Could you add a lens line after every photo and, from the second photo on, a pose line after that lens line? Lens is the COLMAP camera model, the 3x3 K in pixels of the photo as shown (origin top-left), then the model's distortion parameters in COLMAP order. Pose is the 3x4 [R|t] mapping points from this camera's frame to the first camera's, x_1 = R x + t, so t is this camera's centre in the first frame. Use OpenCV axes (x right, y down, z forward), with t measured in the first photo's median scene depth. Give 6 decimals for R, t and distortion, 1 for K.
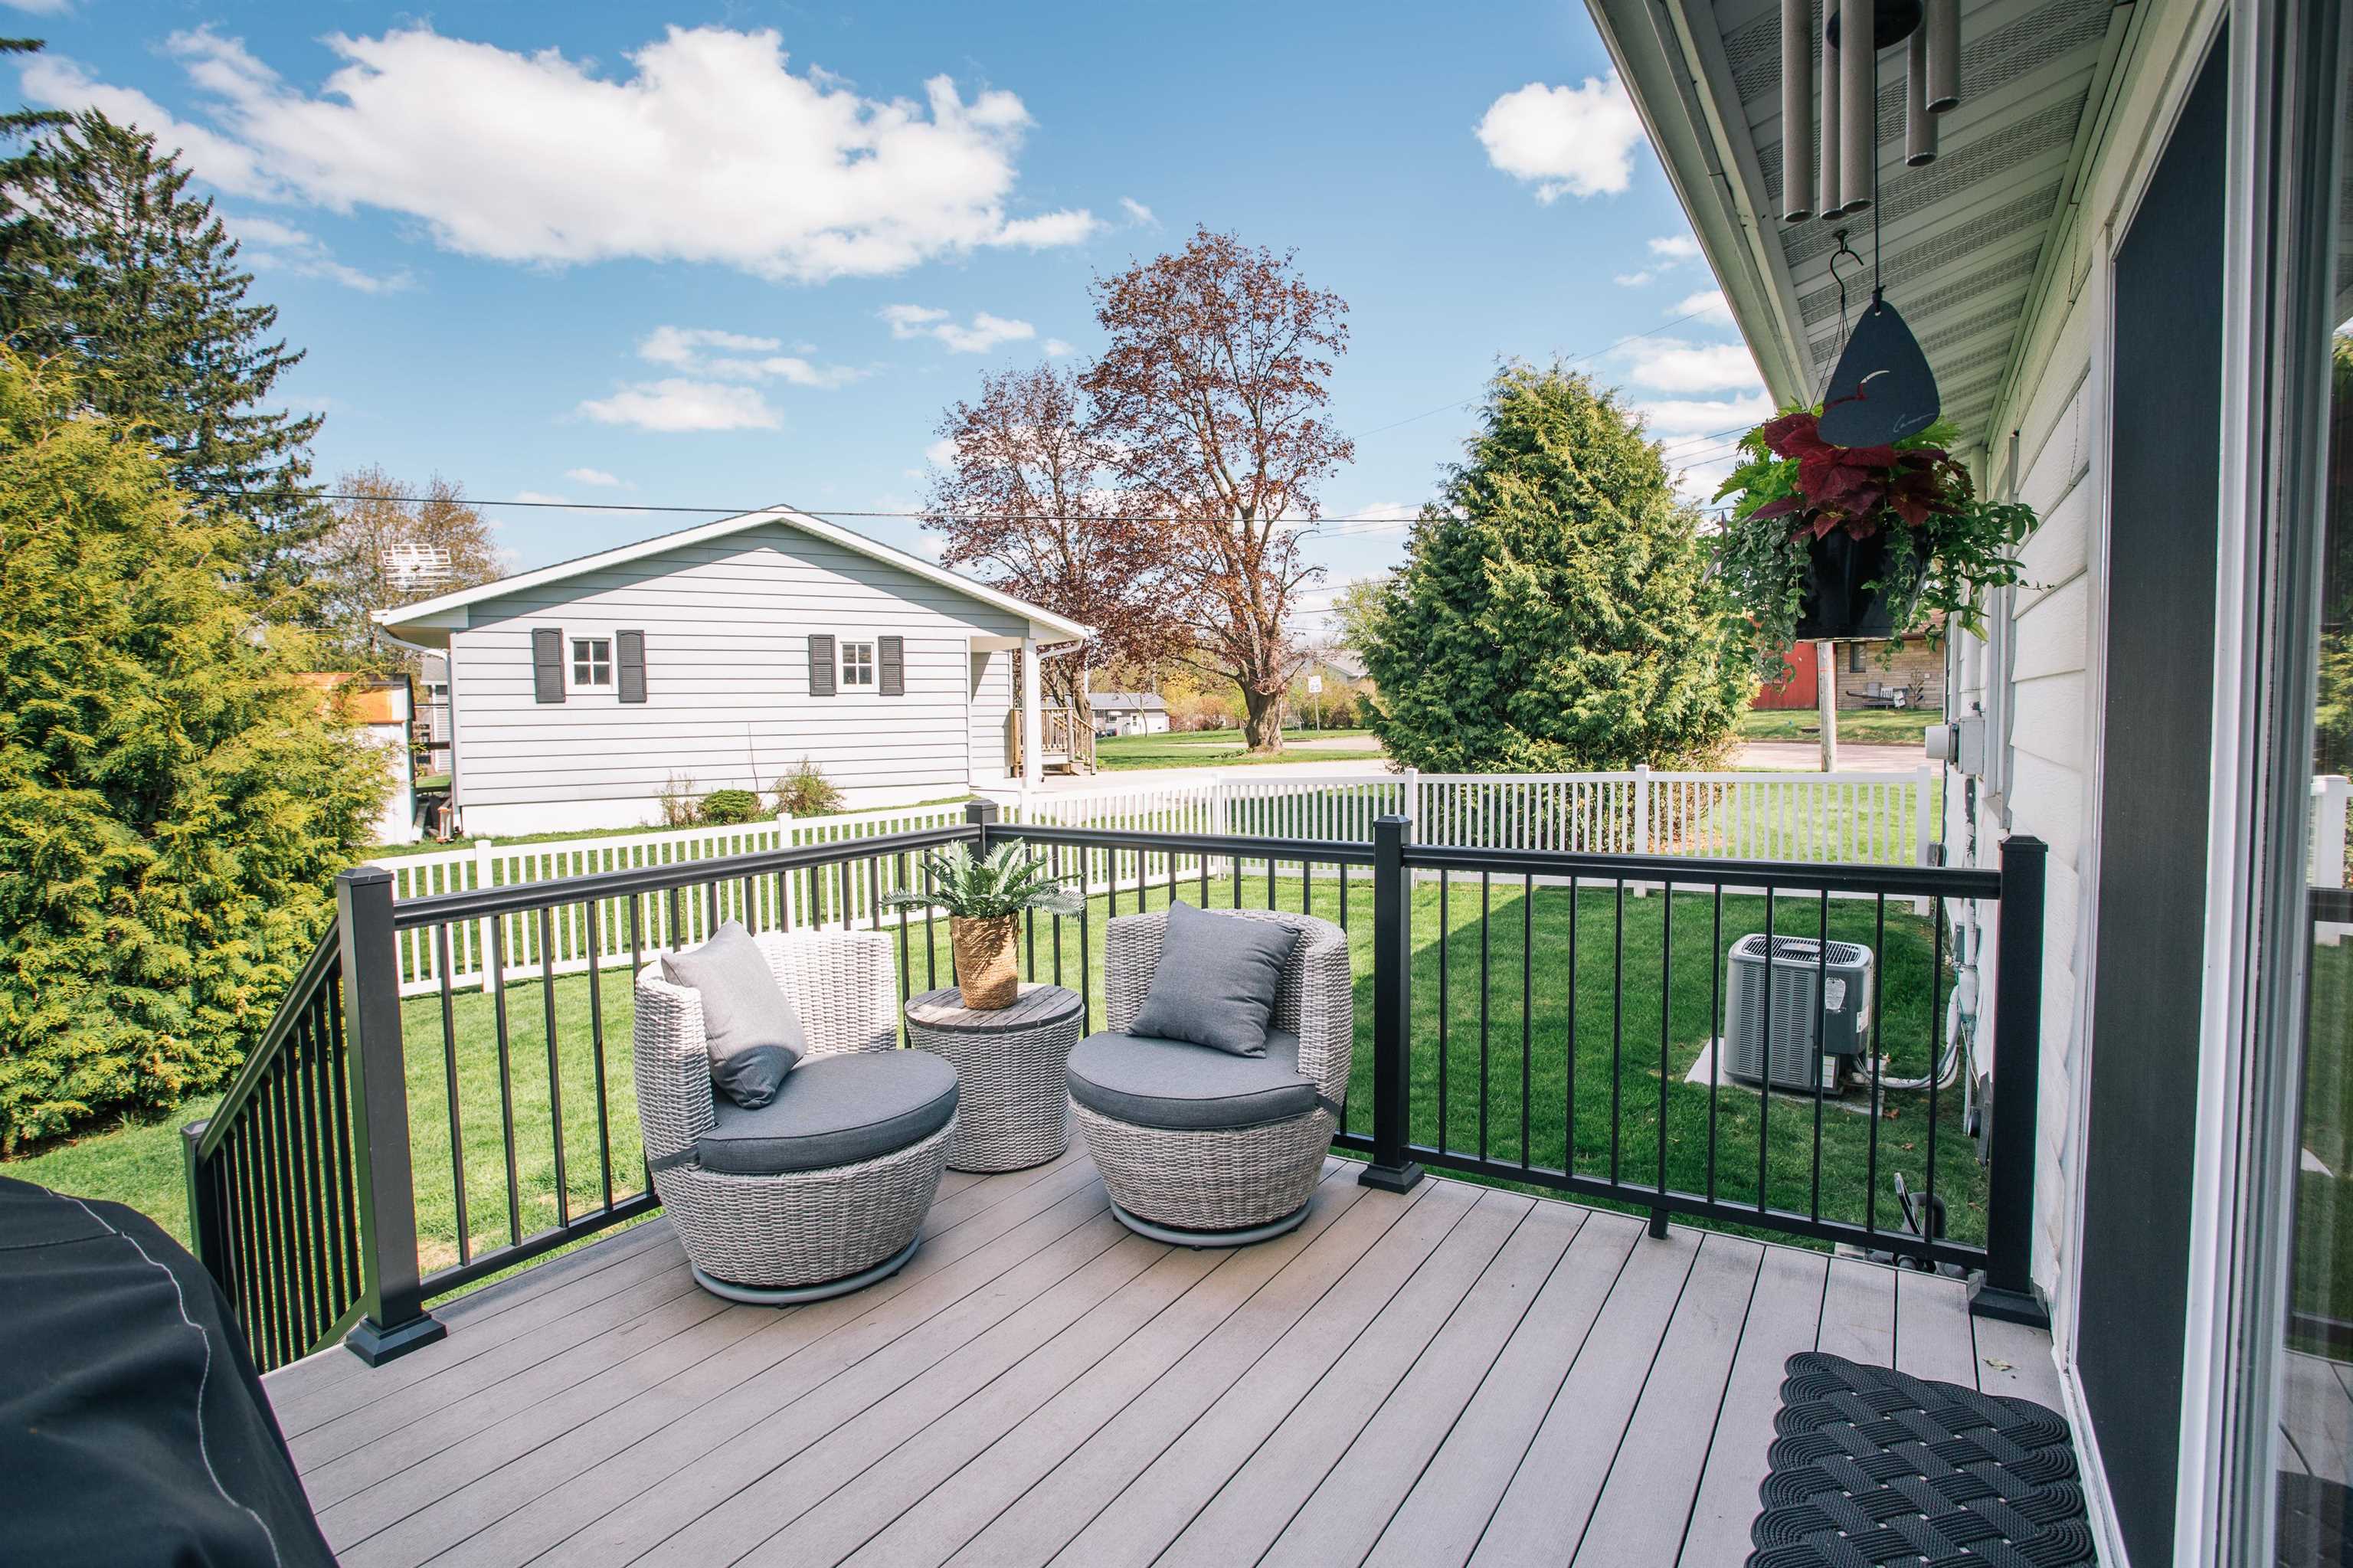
lens RADIAL K [[1147.2, 0, 1172.9], [0, 1147.2, 762.4], [0, 0, 1]] dist [-0.052094, 0.019069]
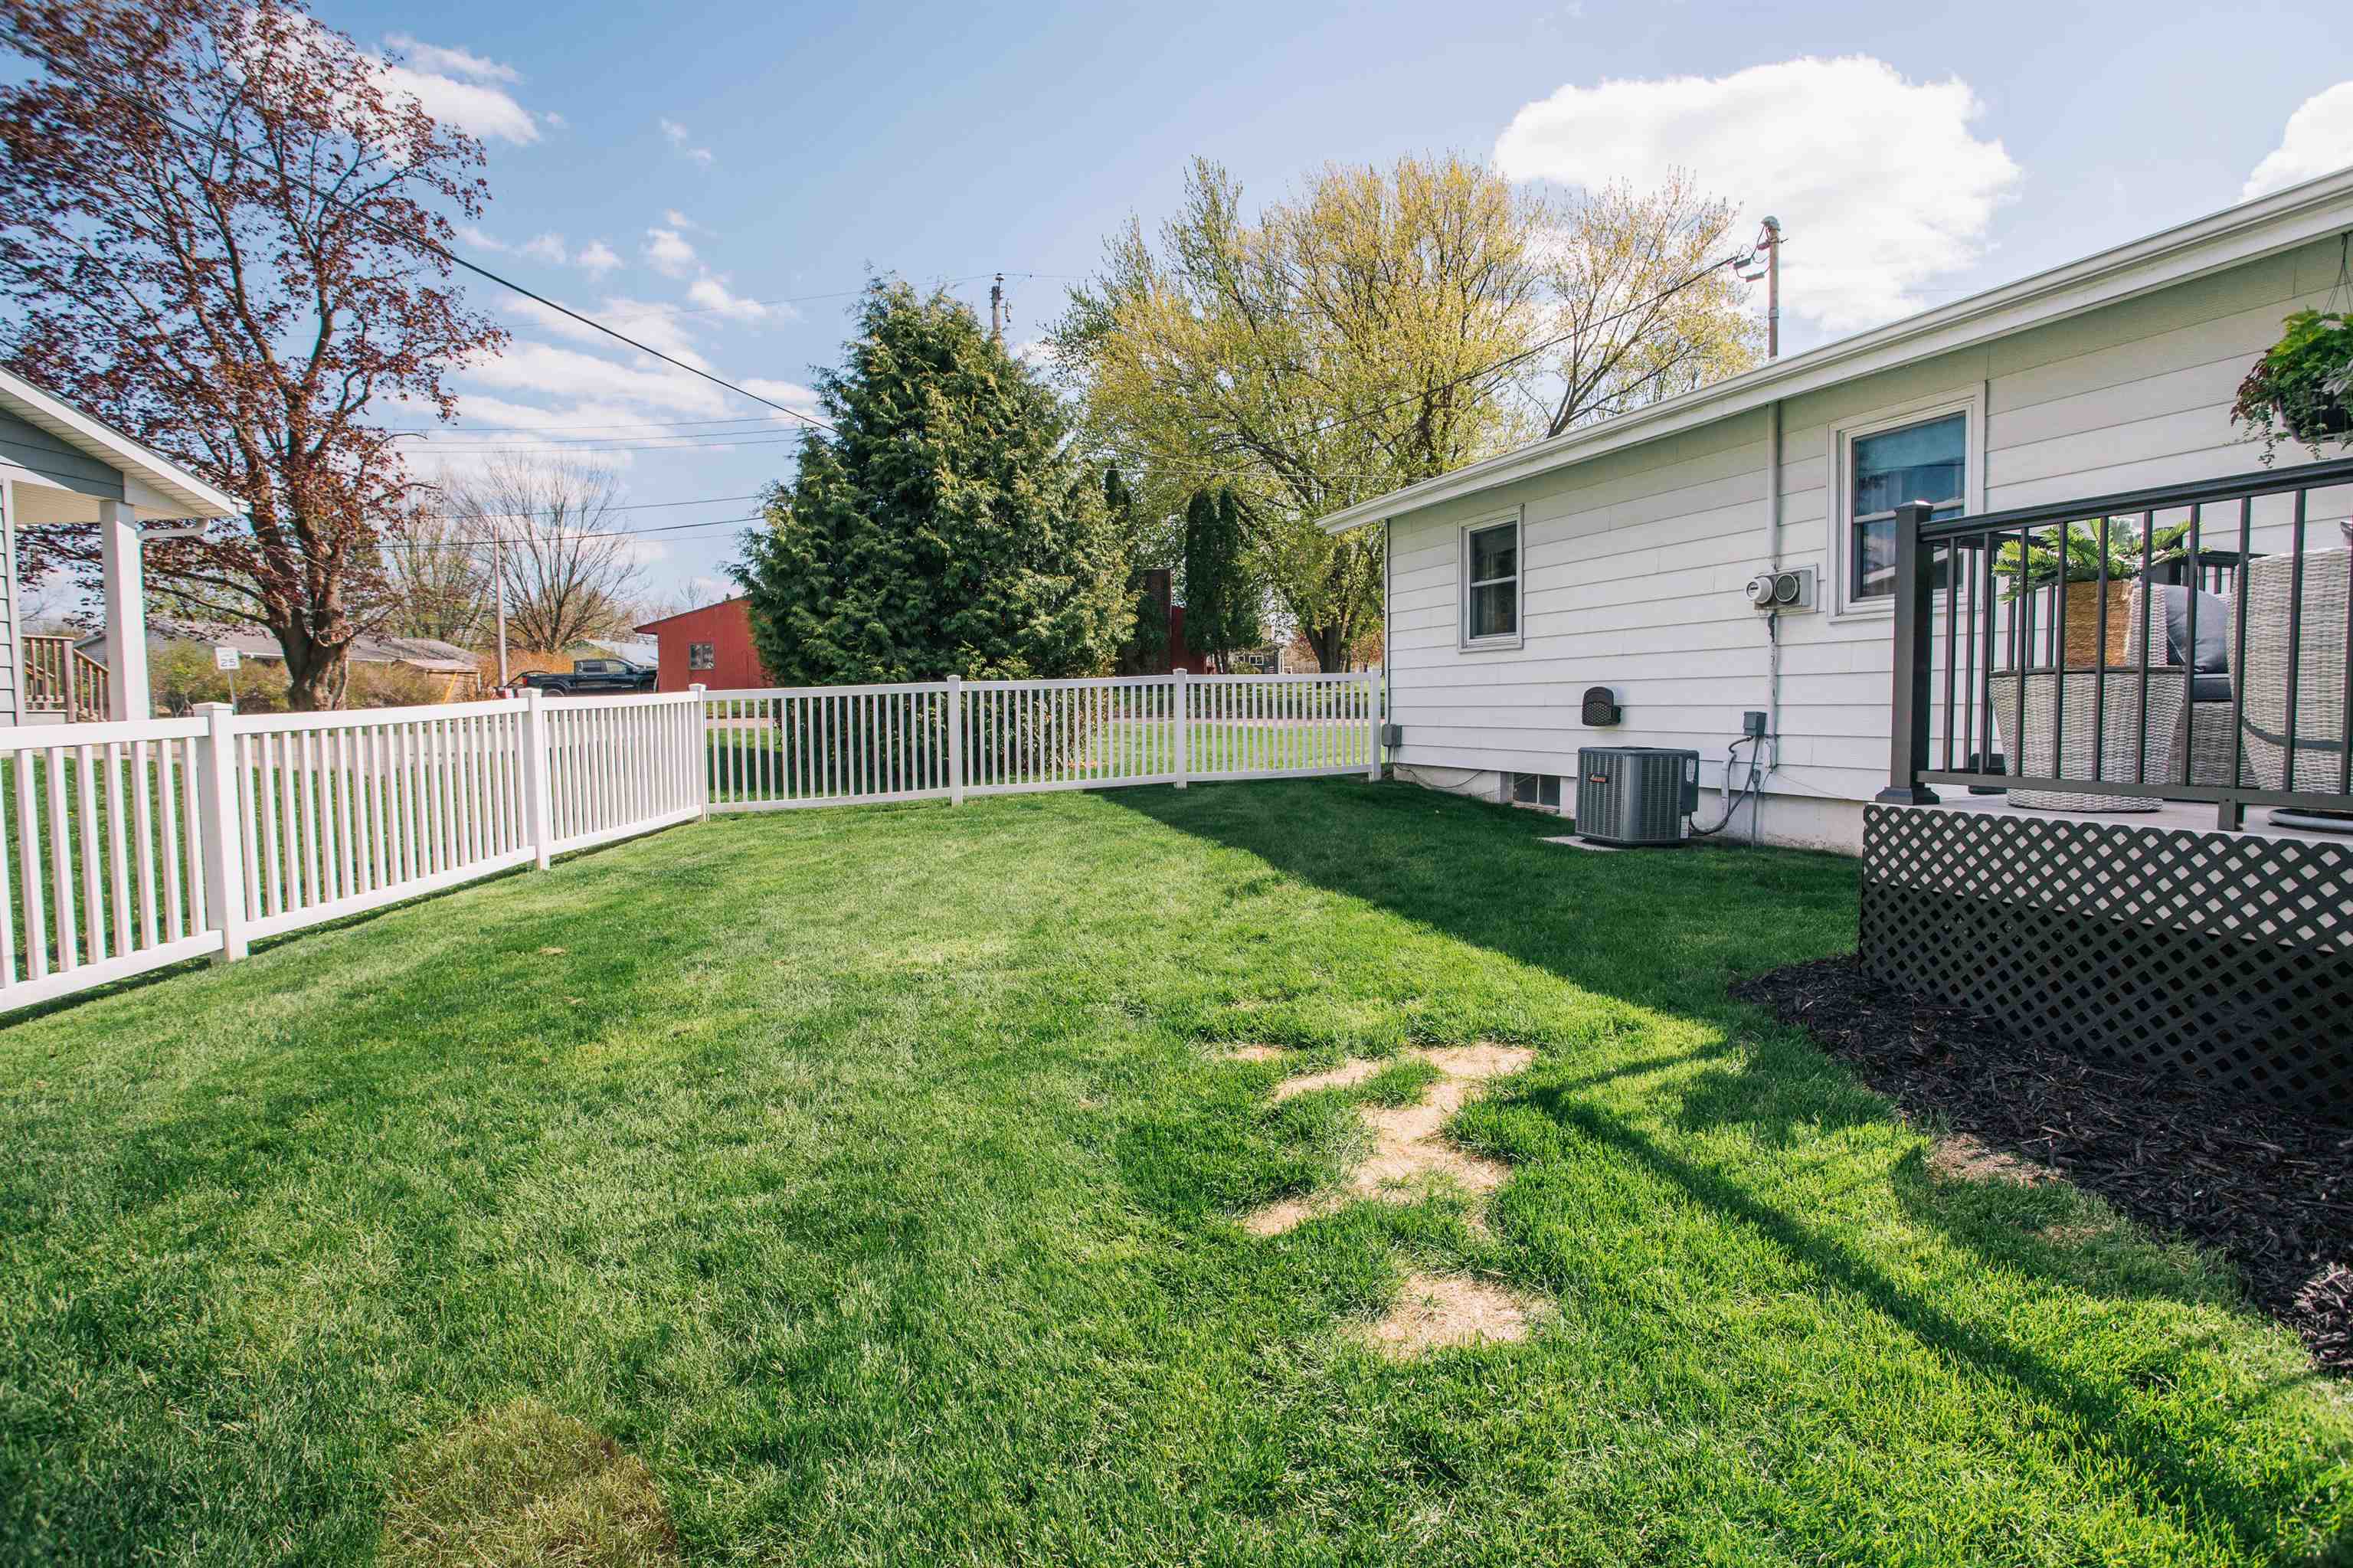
lens RADIAL K [[1147.2, 0, 1214.3], [0, 1147.2, 753.5], [0, 0, 1]] dist [-0.052094, 0.019069]
pose [[0.603381, -0.030476, 0.796870, -0.350408], [0.037449, 0.999250, 0.009860, 0.057943], [-0.796573, 0.023893, 0.604070, 0.249682]]
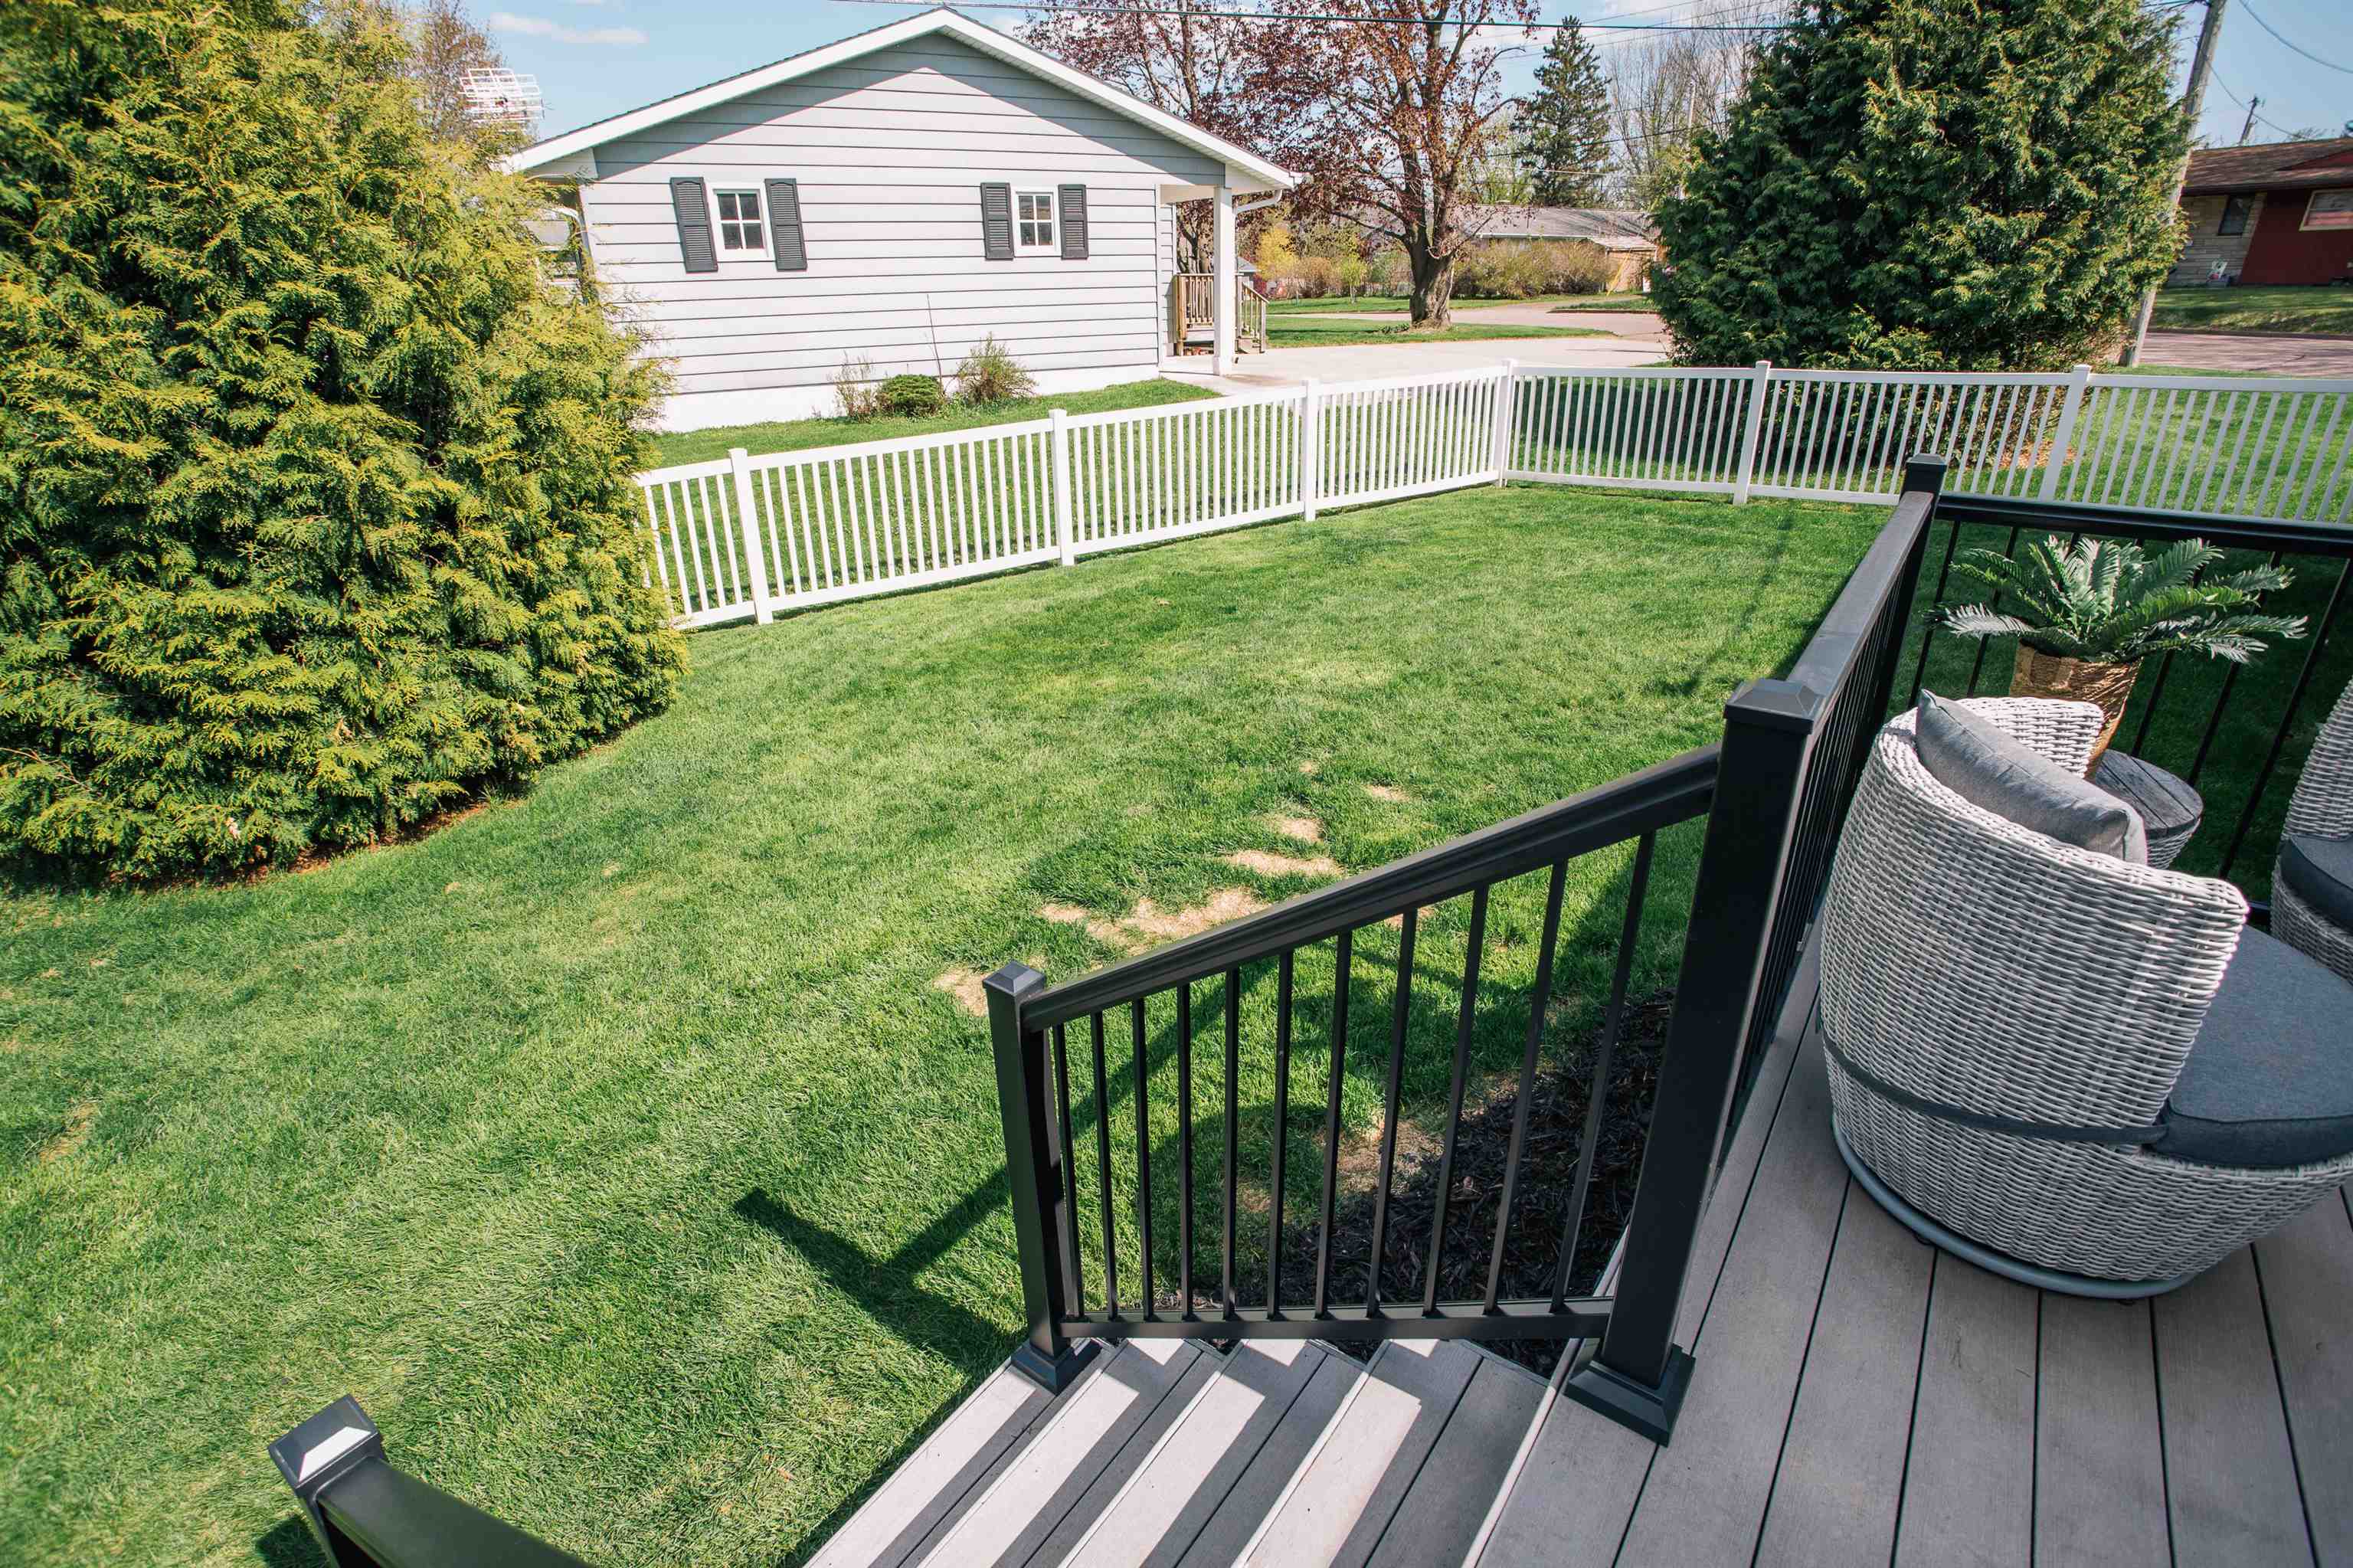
lens RADIAL K [[1147.2, 0, 1169.8], [0, 1147.2, 765.6], [0, 0, 1]] dist [-0.052094, 0.019069]
pose [[0.998097, 0.026329, -0.055758, -0.151783], [-0.004793, 0.934649, 0.355539, -0.008608], [0.061475, -0.354596, 0.932997, 0.087581]]
